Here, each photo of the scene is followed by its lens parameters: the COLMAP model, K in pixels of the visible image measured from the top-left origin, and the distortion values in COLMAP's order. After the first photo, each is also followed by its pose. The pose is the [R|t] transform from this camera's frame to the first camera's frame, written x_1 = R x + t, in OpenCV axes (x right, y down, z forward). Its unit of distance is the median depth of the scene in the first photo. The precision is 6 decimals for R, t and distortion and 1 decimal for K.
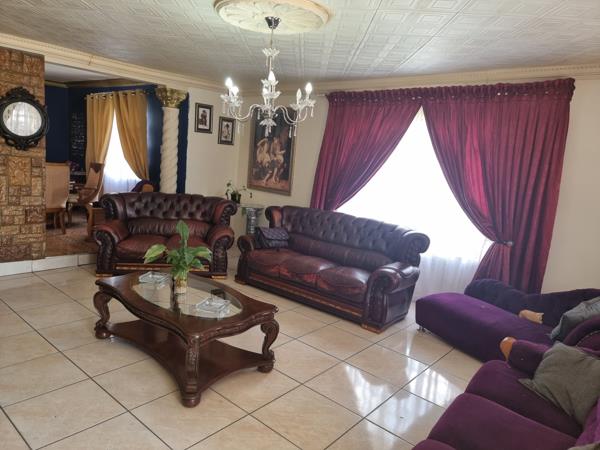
lens RADIAL K [[452.8, 0, 300.0], [0, 452.8, 225.0], [0, 0, 1]] dist [-0.003607, -0.003839]
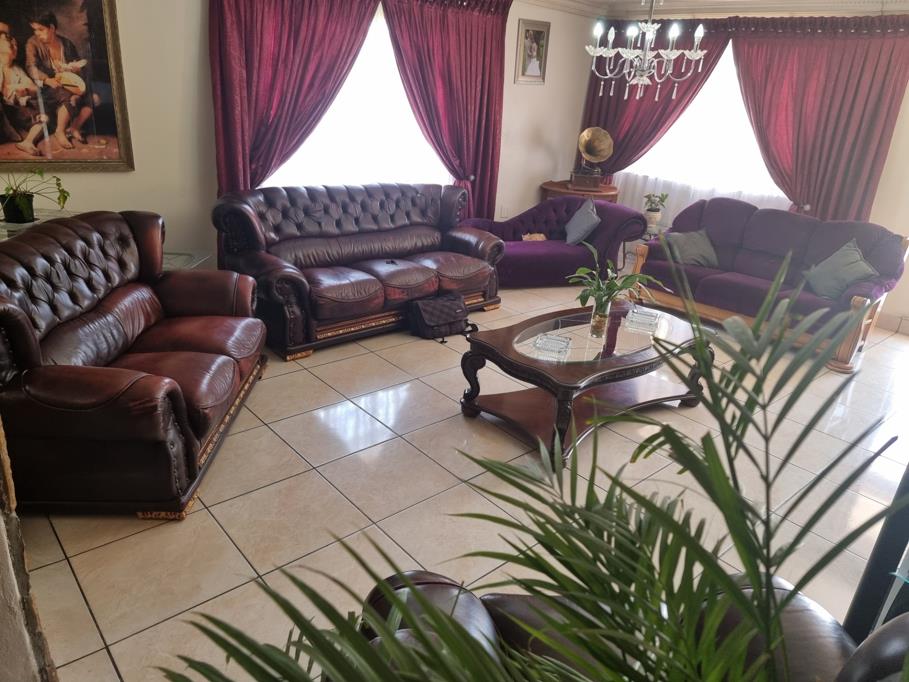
lens RADIAL K [[686.1, 0, 454.5], [0, 686.1, 341.0], [0, 0, 1]] dist [-0.003607, -0.003839]
pose [[0.155346, -0.412558, 0.897587, -0.635102], [0.086215, 0.910813, 0.403716, -0.154056], [-0.984091, 0.014670, 0.177060, 0.565746]]
